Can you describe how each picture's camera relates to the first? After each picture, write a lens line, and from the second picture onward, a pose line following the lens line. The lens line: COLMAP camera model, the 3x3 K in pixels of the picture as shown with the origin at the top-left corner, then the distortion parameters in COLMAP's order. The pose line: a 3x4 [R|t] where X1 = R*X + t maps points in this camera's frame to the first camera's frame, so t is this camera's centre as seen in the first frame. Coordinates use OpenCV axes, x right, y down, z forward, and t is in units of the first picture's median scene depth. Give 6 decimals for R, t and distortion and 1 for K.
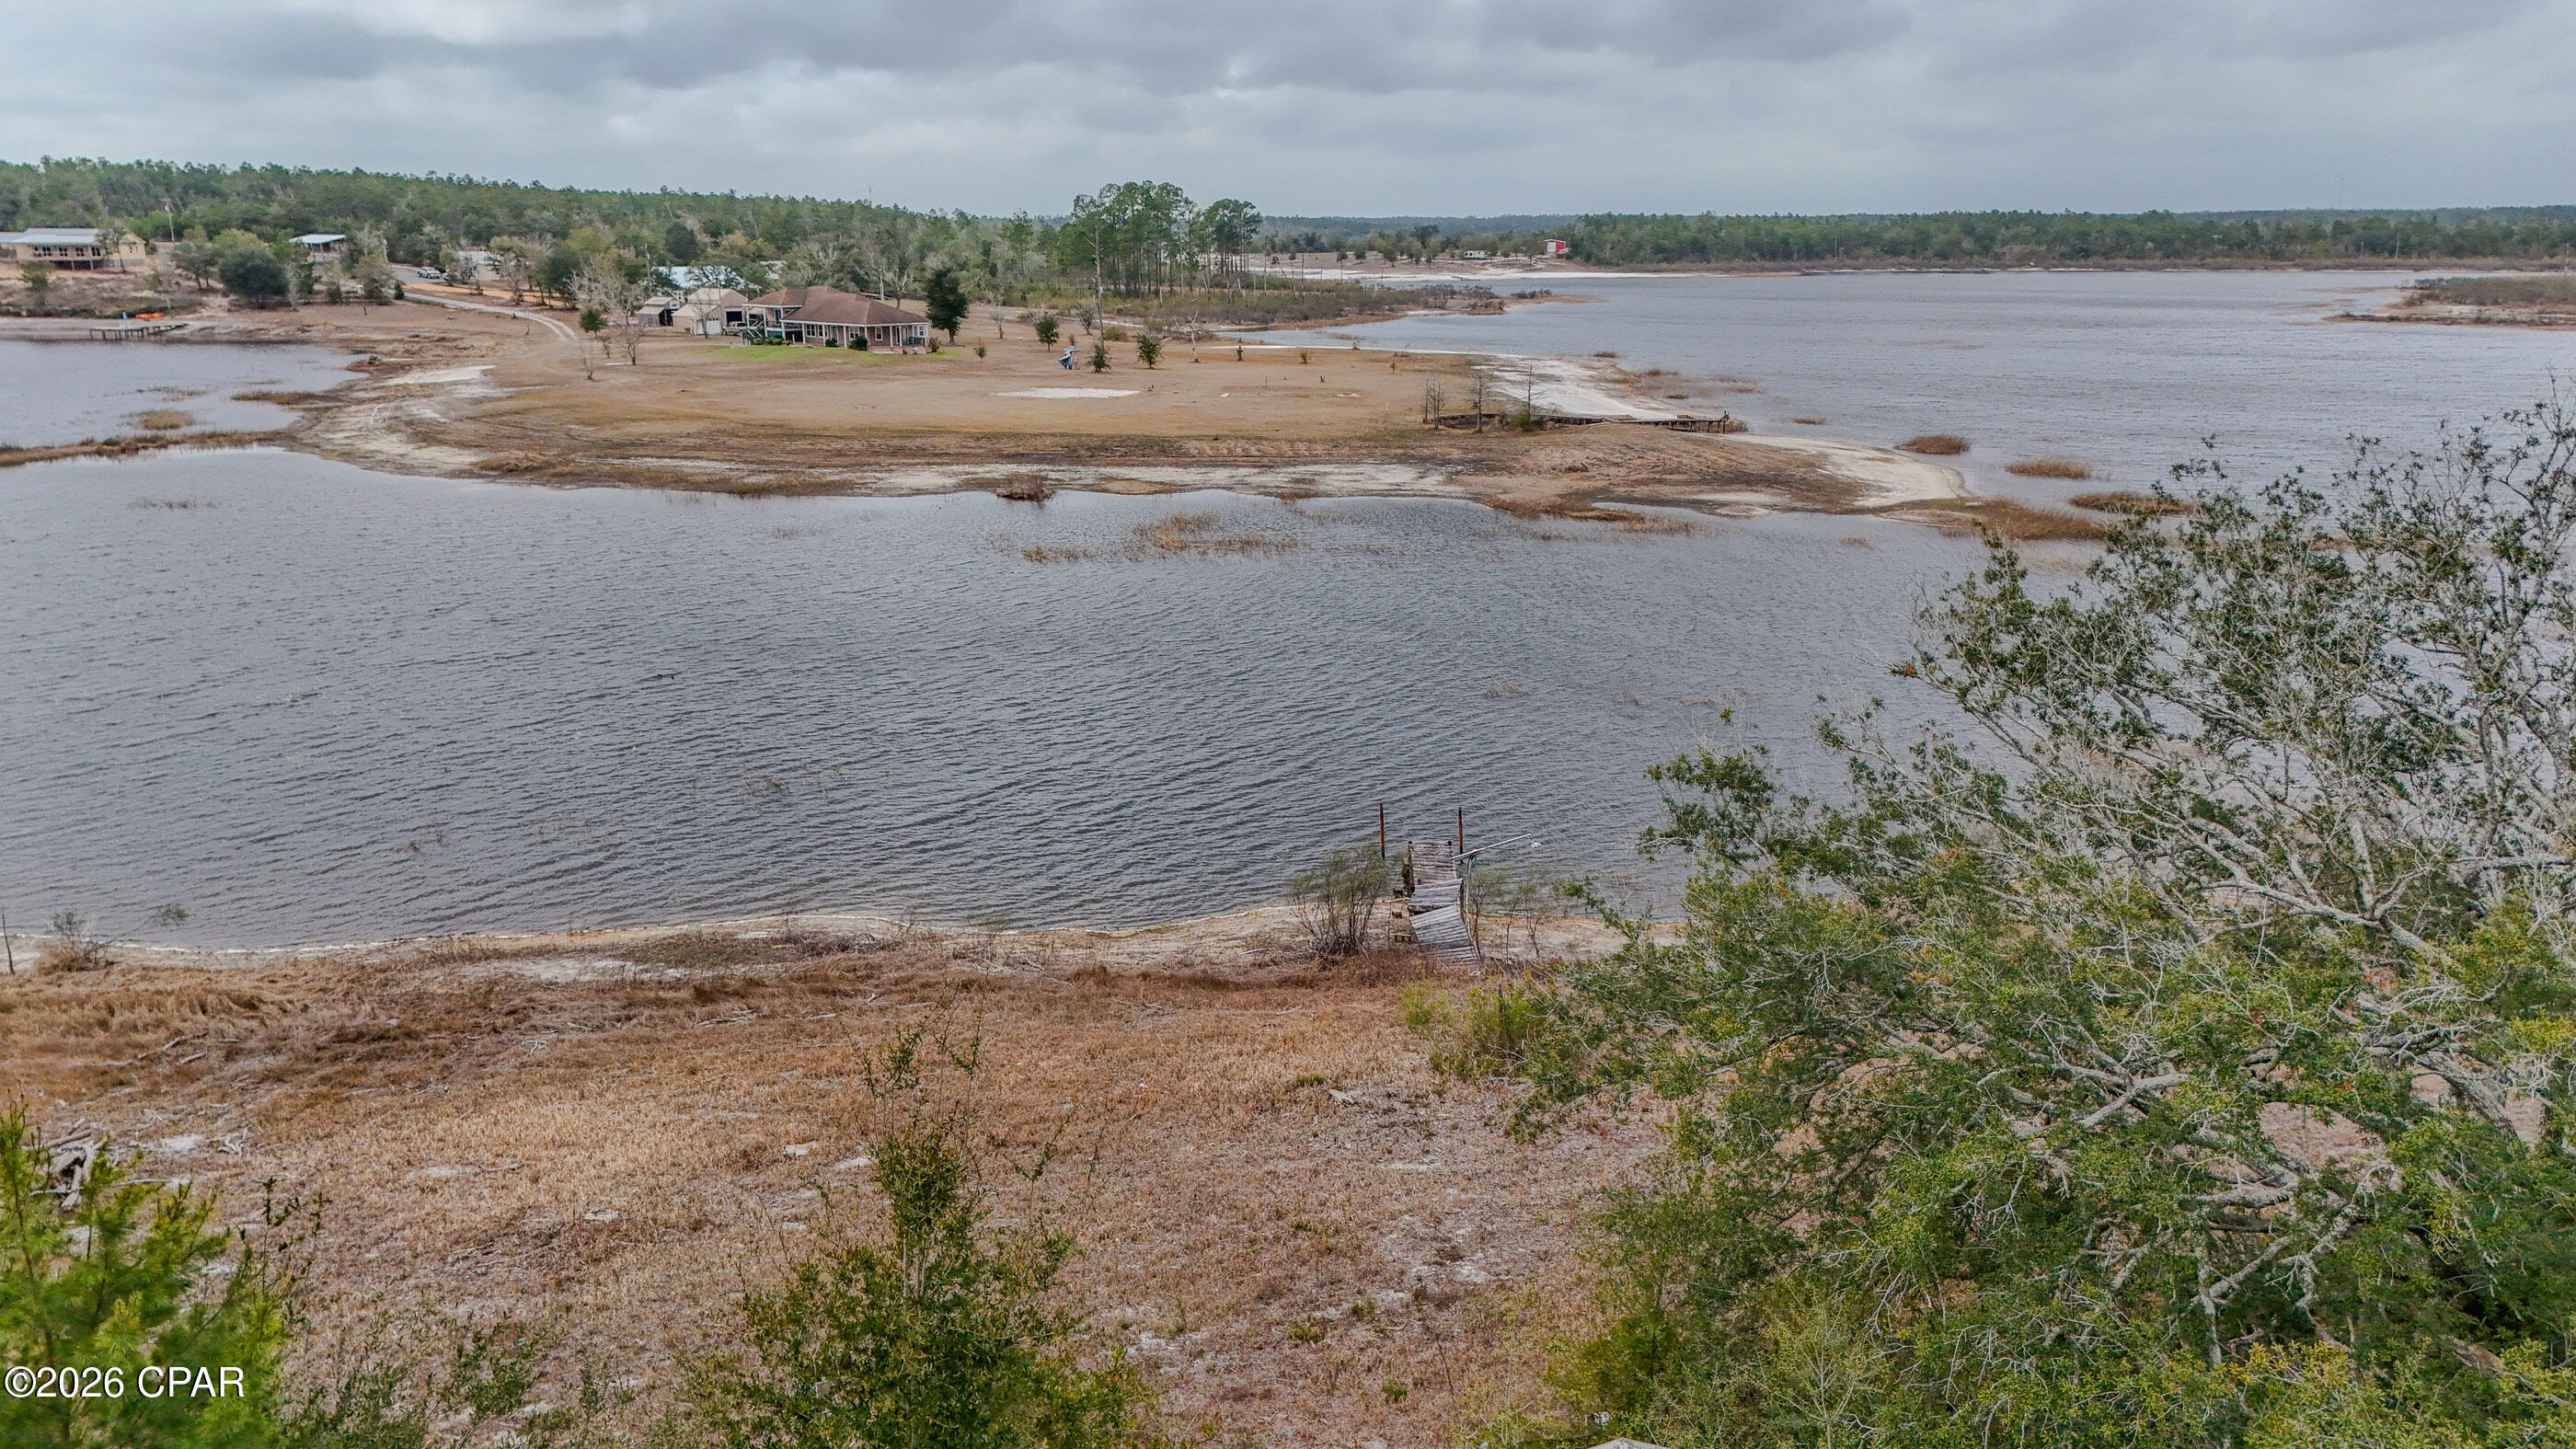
lens RADIAL K [[1899.8, 0, 1290.0], [0, 1899.8, 708.4], [0, 0, 1]] dist [0.069999, -0.065112]
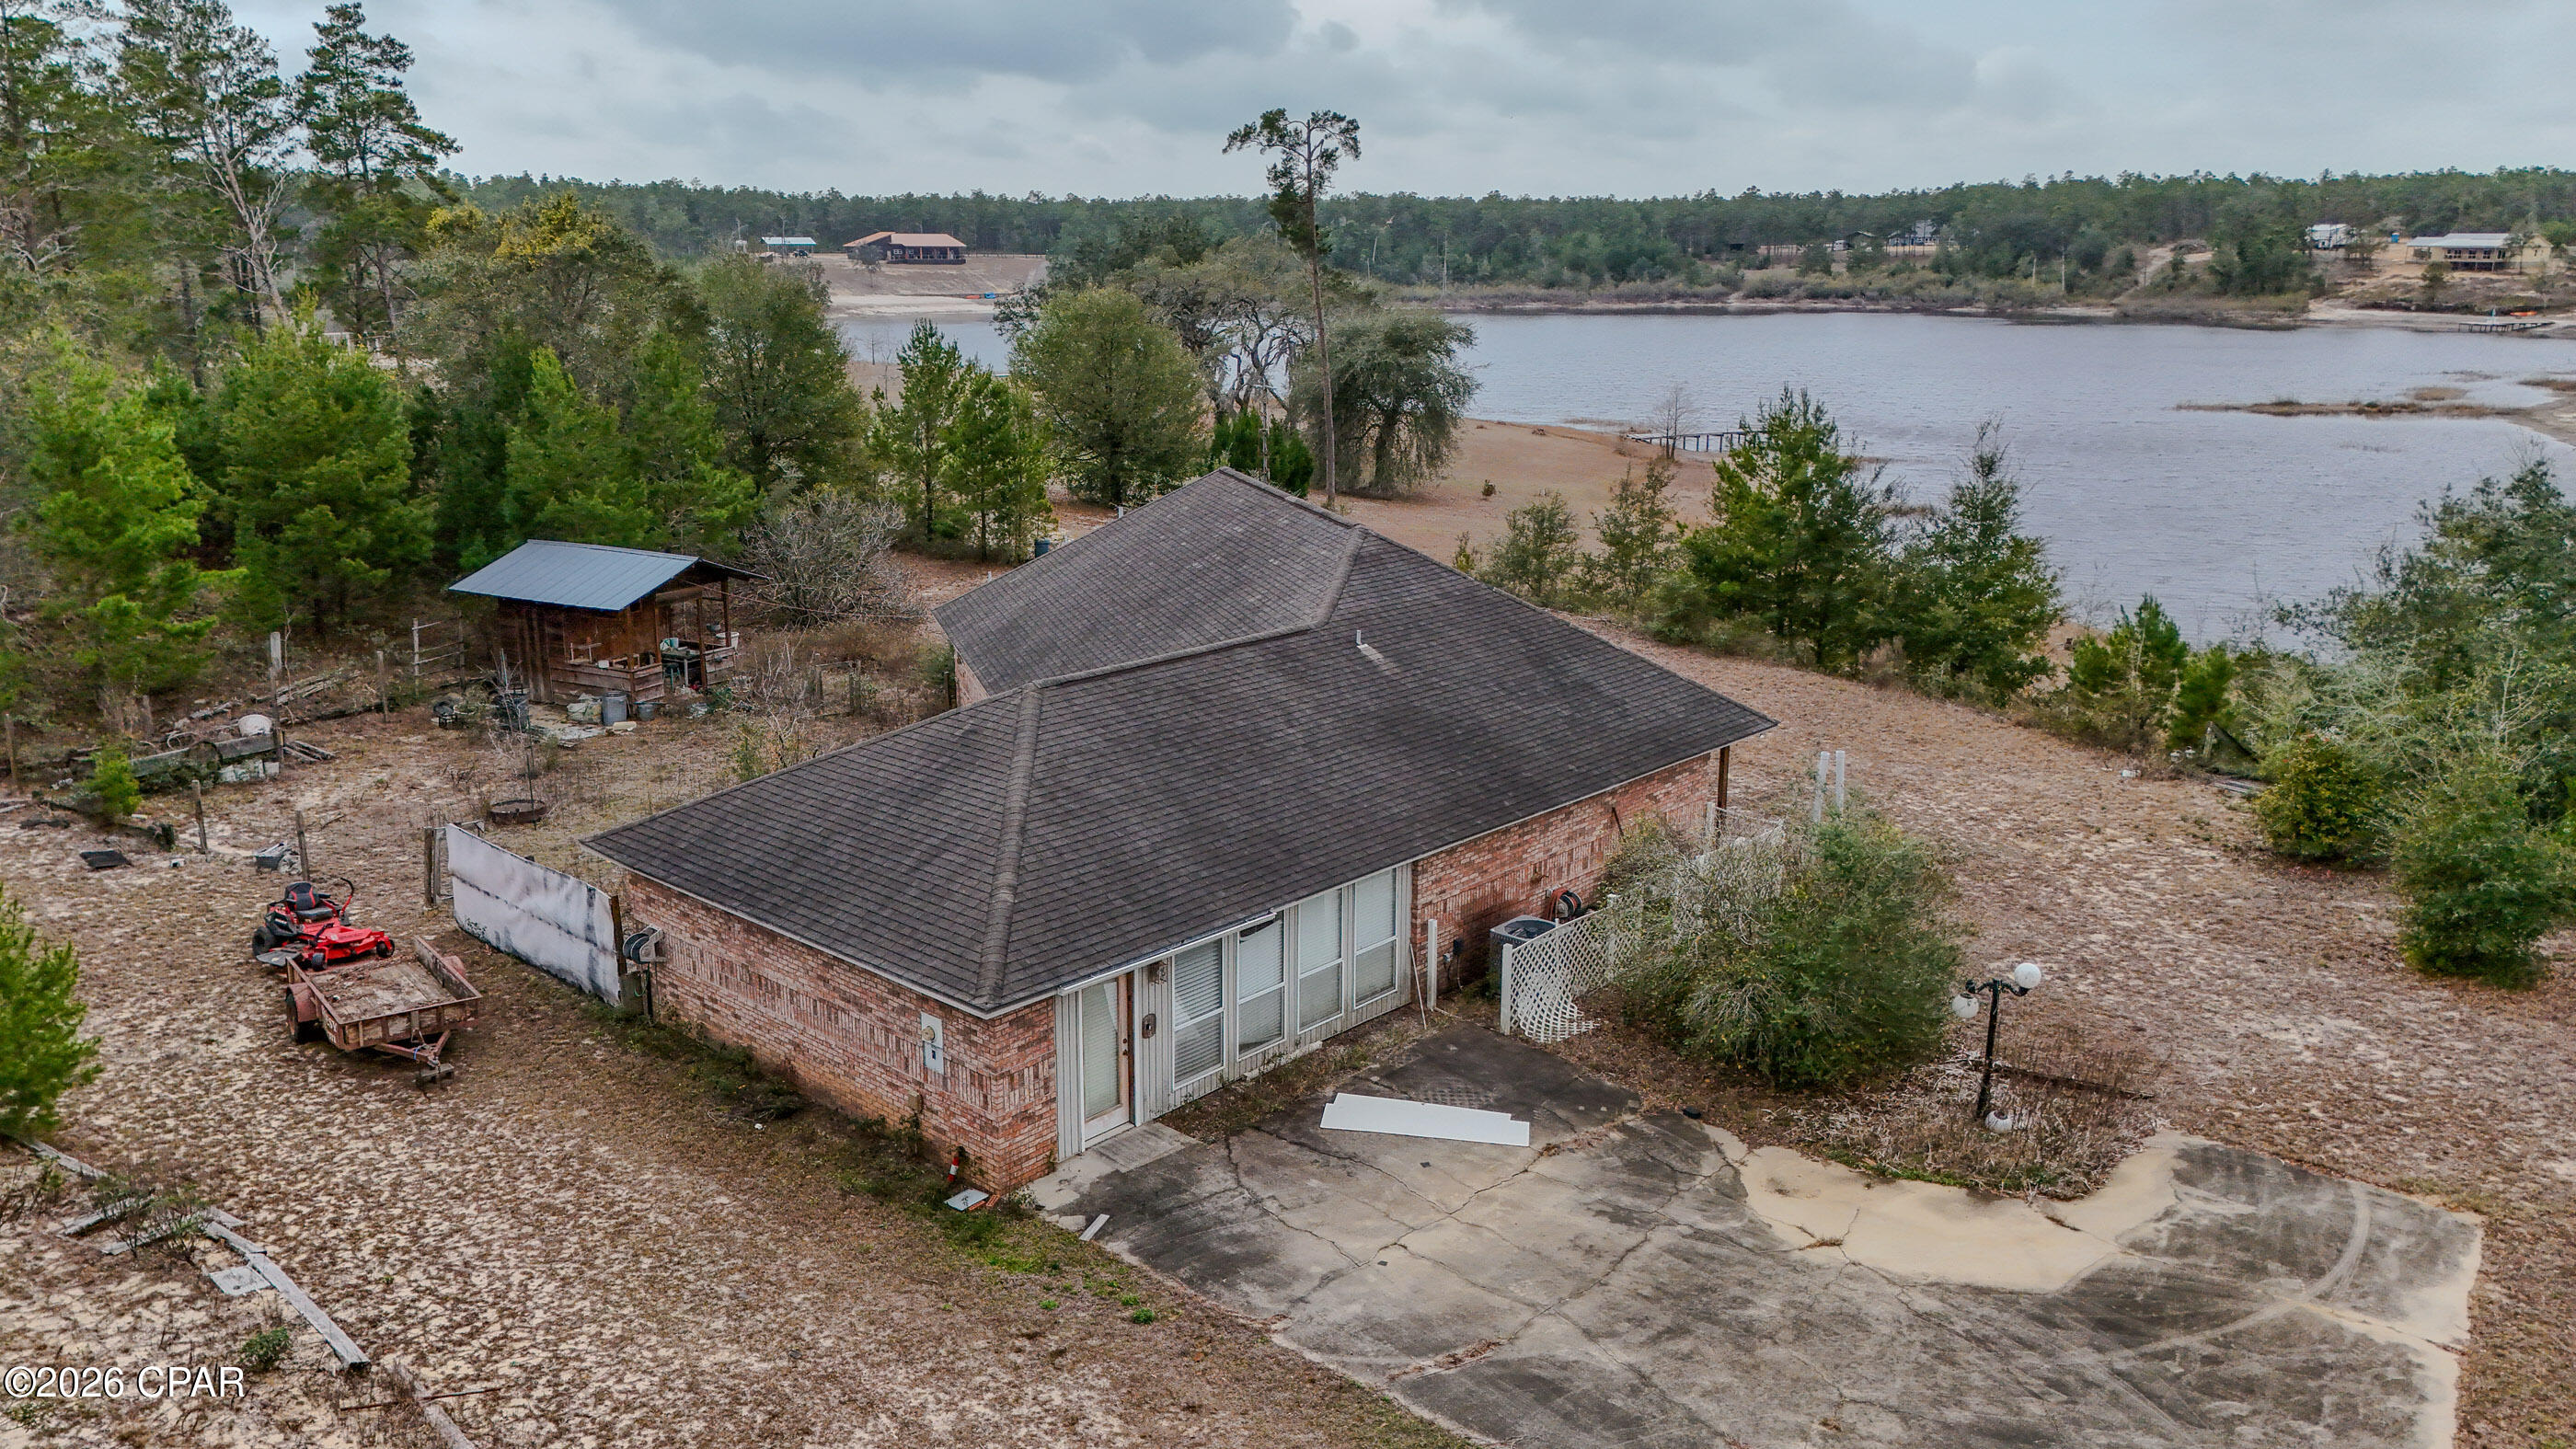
lens RADIAL K [[1899.8, 0, 1292.5], [0, 1899.8, 704.2], [0, 0, 1]] dist [0.069999, -0.065112]
pose [[0.434904, 0.213584, -0.874780, 0.087121], [-0.218242, 0.967501, 0.127722, 0.016186], [0.873629, 0.135367, 0.467383, -0.059920]]
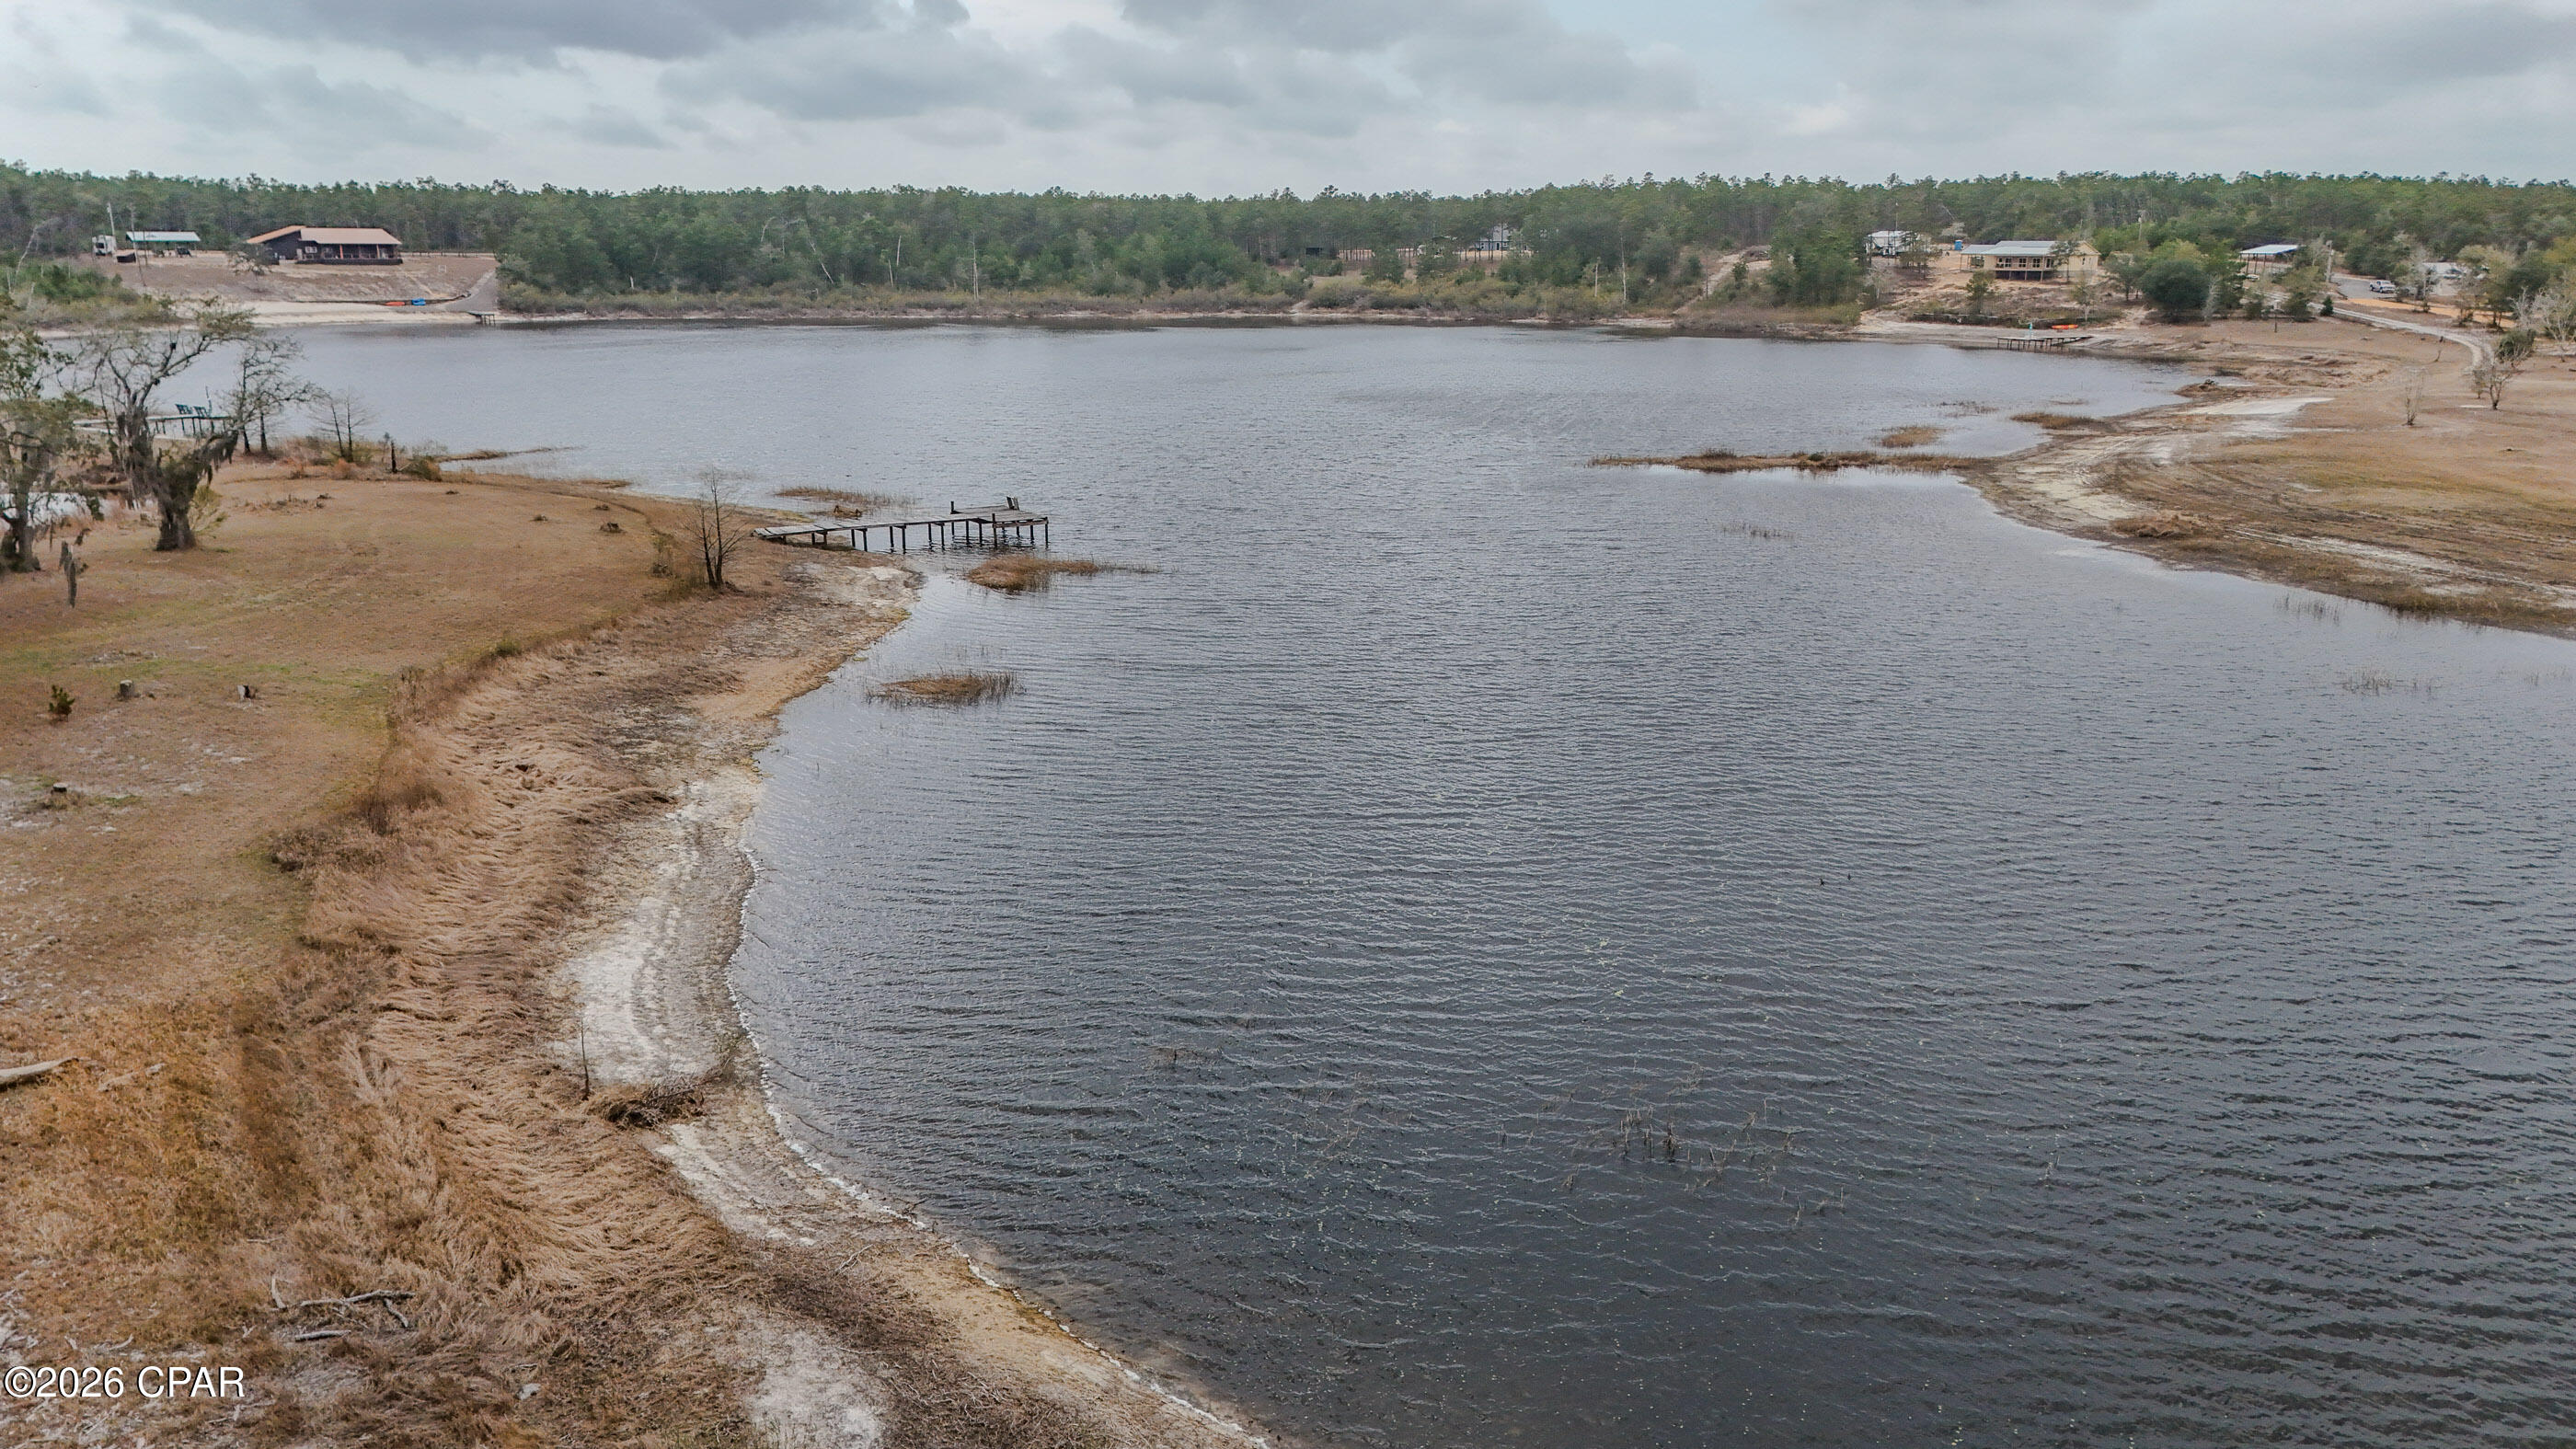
lens RADIAL K [[1899.8, 0, 1297.3], [0, 1899.8, 722.0], [0, 0, 1]] dist [0.069999, -0.065112]
pose [[0.568560, 0.203792, -0.797000, 0.023215], [-0.201873, 0.973769, 0.104980, -0.023606], [0.797488, 0.101205, 0.594786, 0.092476]]
